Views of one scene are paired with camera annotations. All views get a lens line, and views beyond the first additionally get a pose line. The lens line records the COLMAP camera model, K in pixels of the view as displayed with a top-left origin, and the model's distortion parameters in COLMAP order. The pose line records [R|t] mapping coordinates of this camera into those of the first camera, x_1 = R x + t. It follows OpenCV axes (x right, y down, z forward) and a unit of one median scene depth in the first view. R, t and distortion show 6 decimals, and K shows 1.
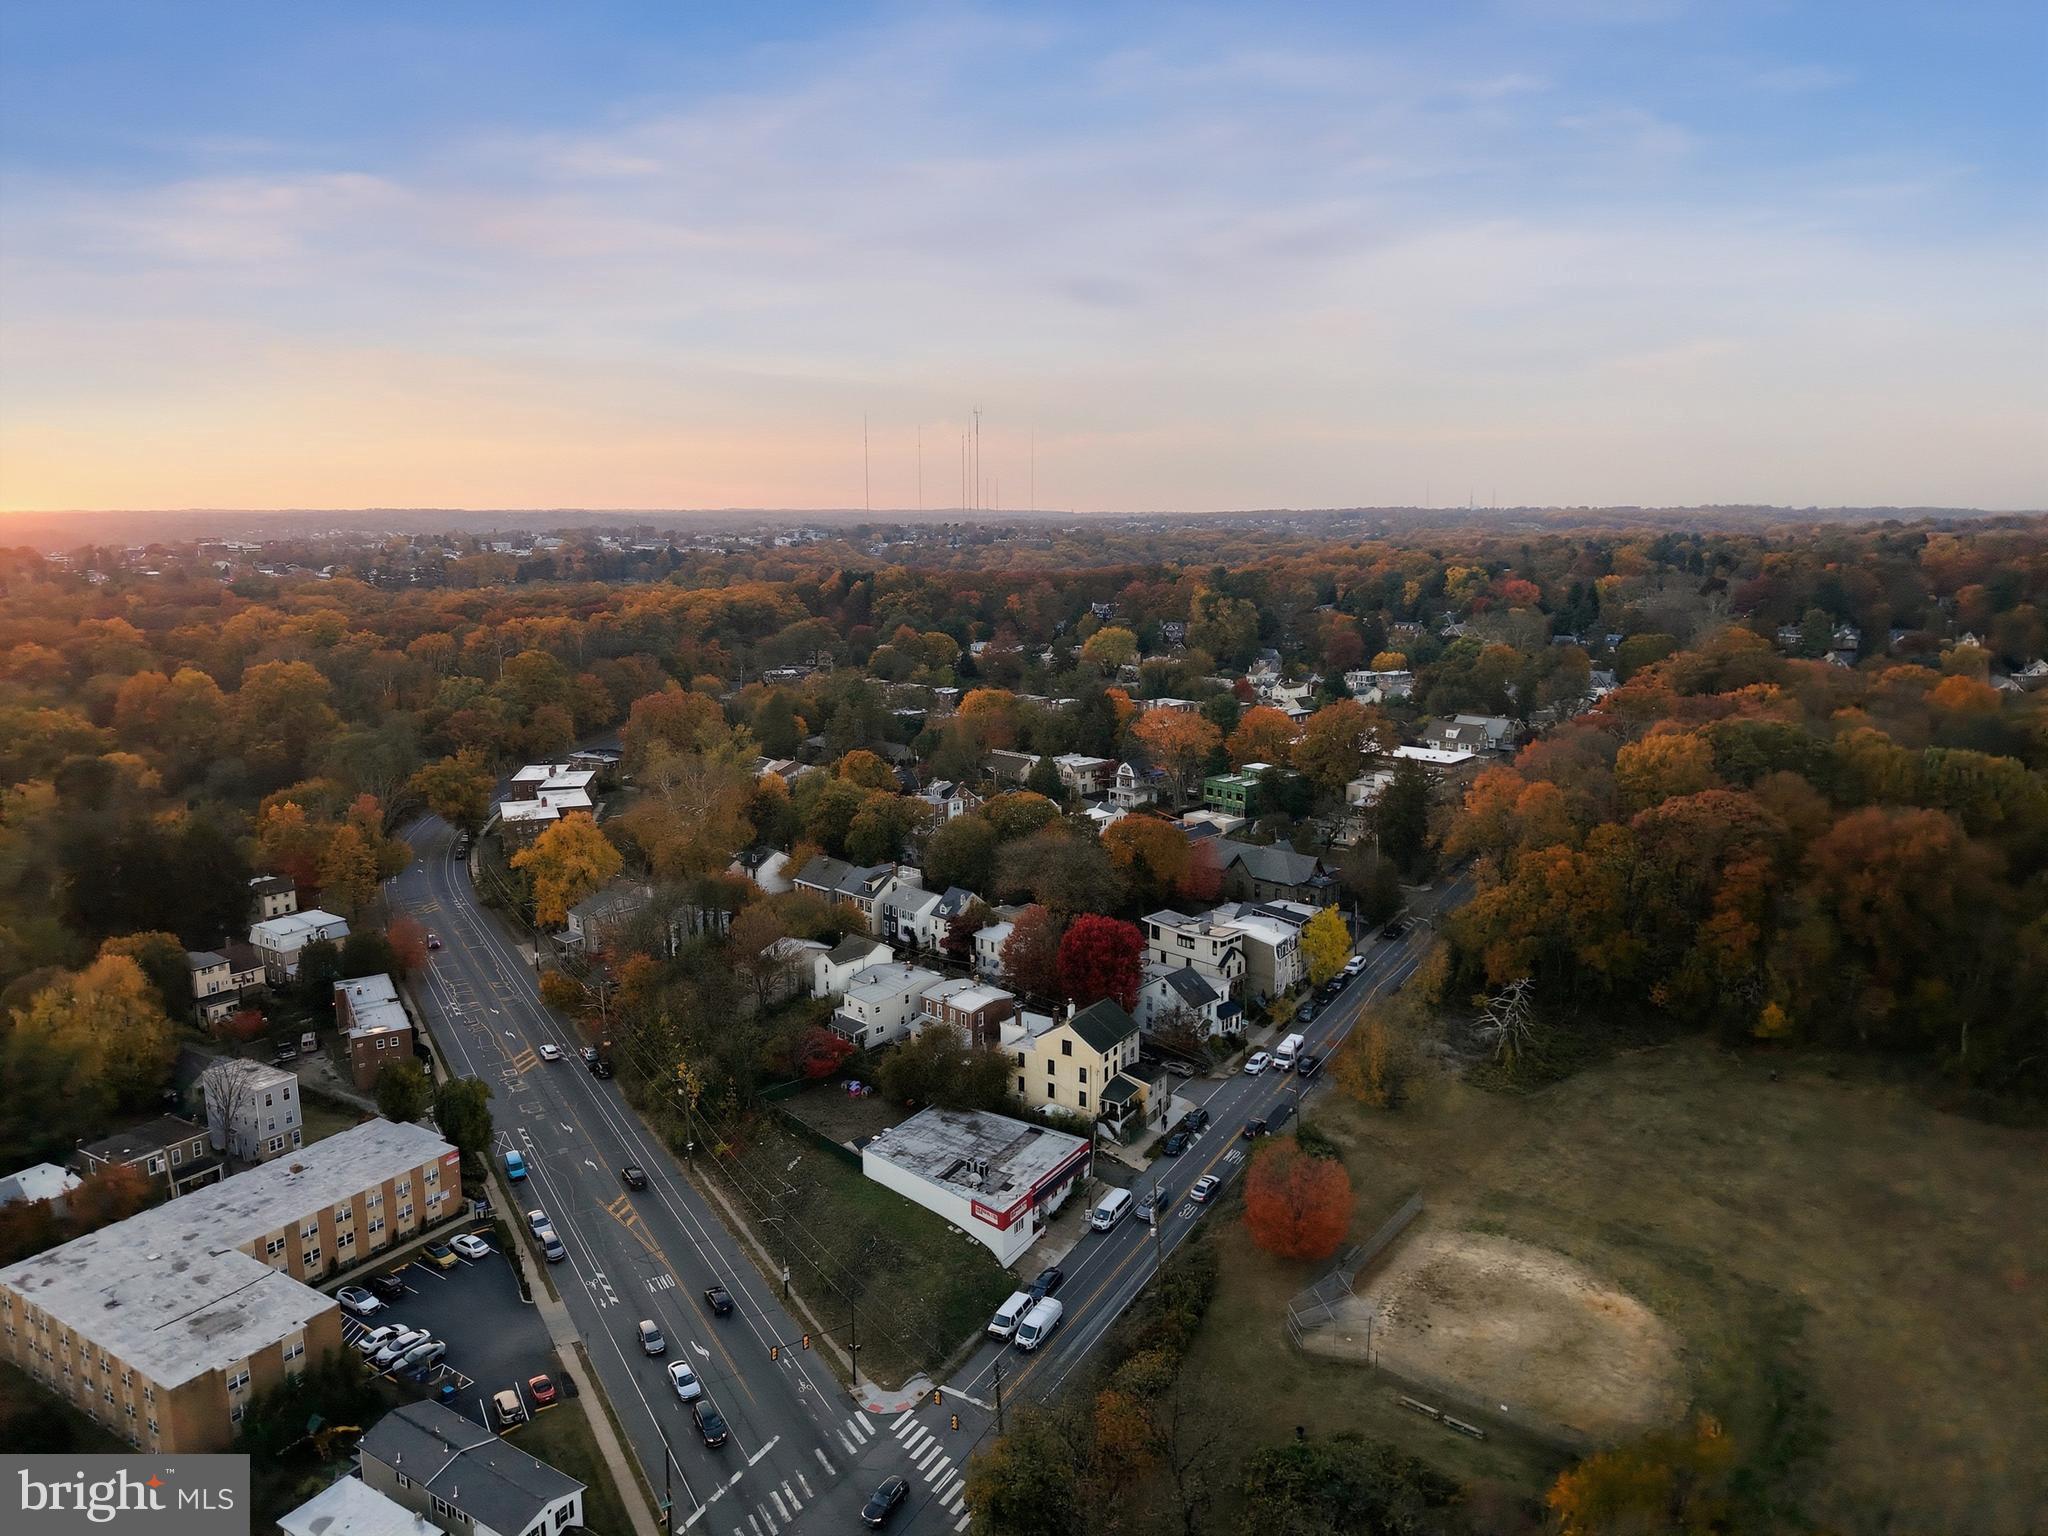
lens RADIAL K [[1276.3, 0, 1024.0], [0, 1276.3, 768.0], [0, 0, 1]] dist [0.016995, -0.002977]
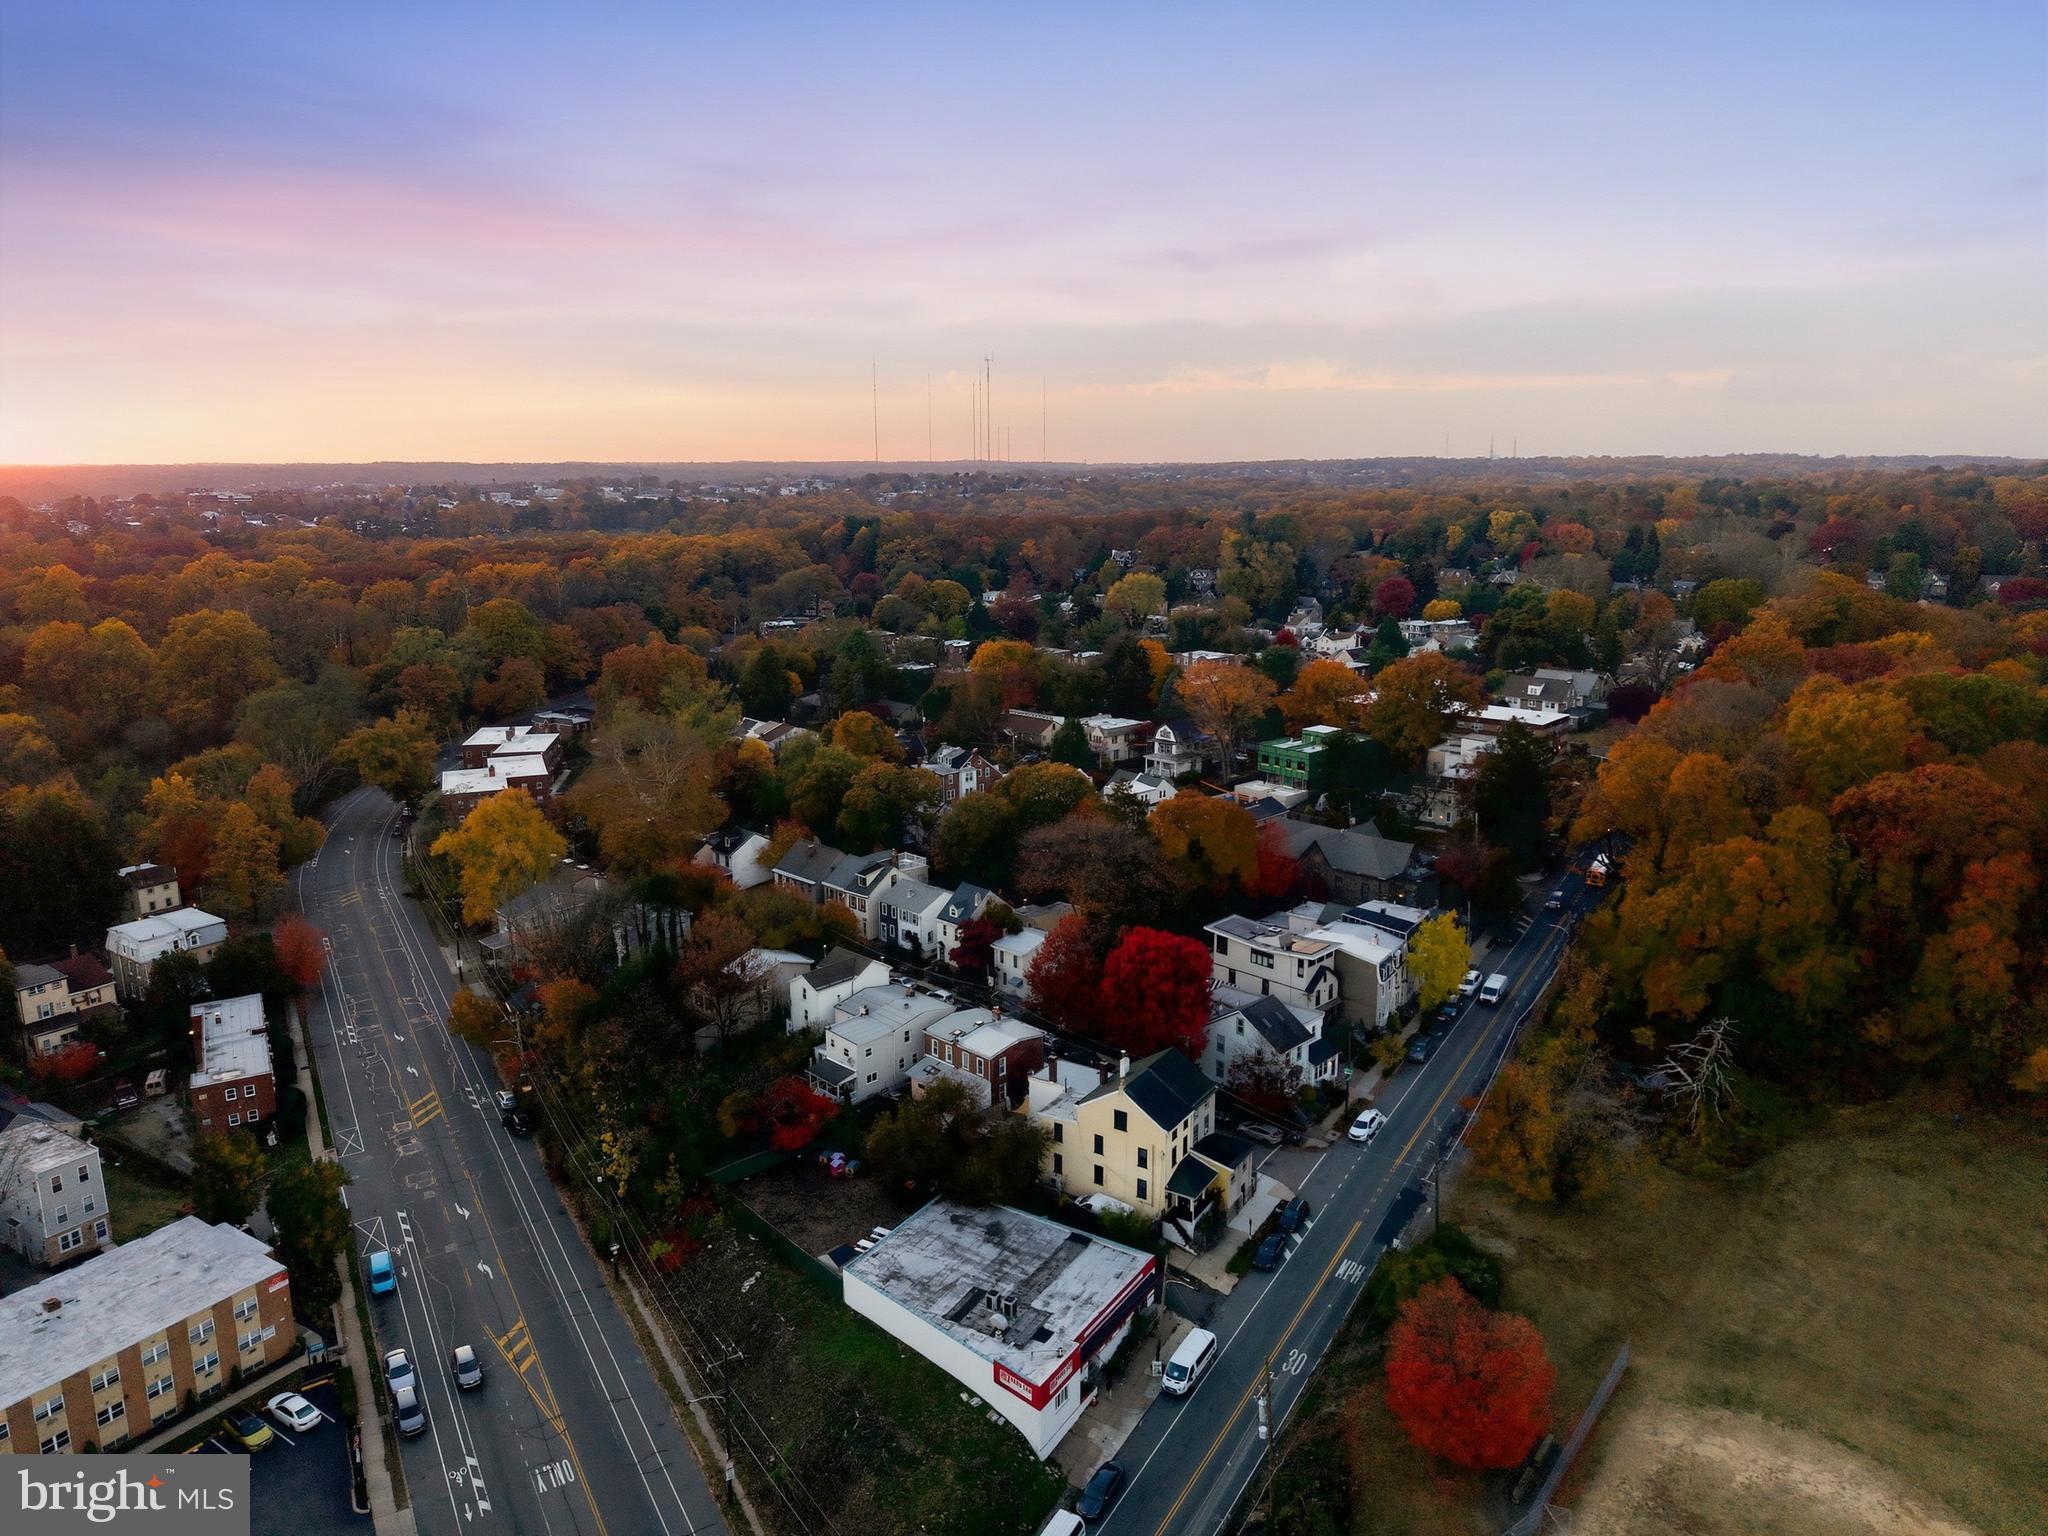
lens RADIAL K [[1276.3, 0, 1024.0], [0, 1276.3, 768.0], [0, 0, 1]] dist [0.016995, -0.002977]
pose [[0.999961, -0.000739, -0.008826, -0.011616], [0.001052, 0.999369, 0.035515, -0.008363], [0.008794, -0.035523, 0.999330, 0.198131]]
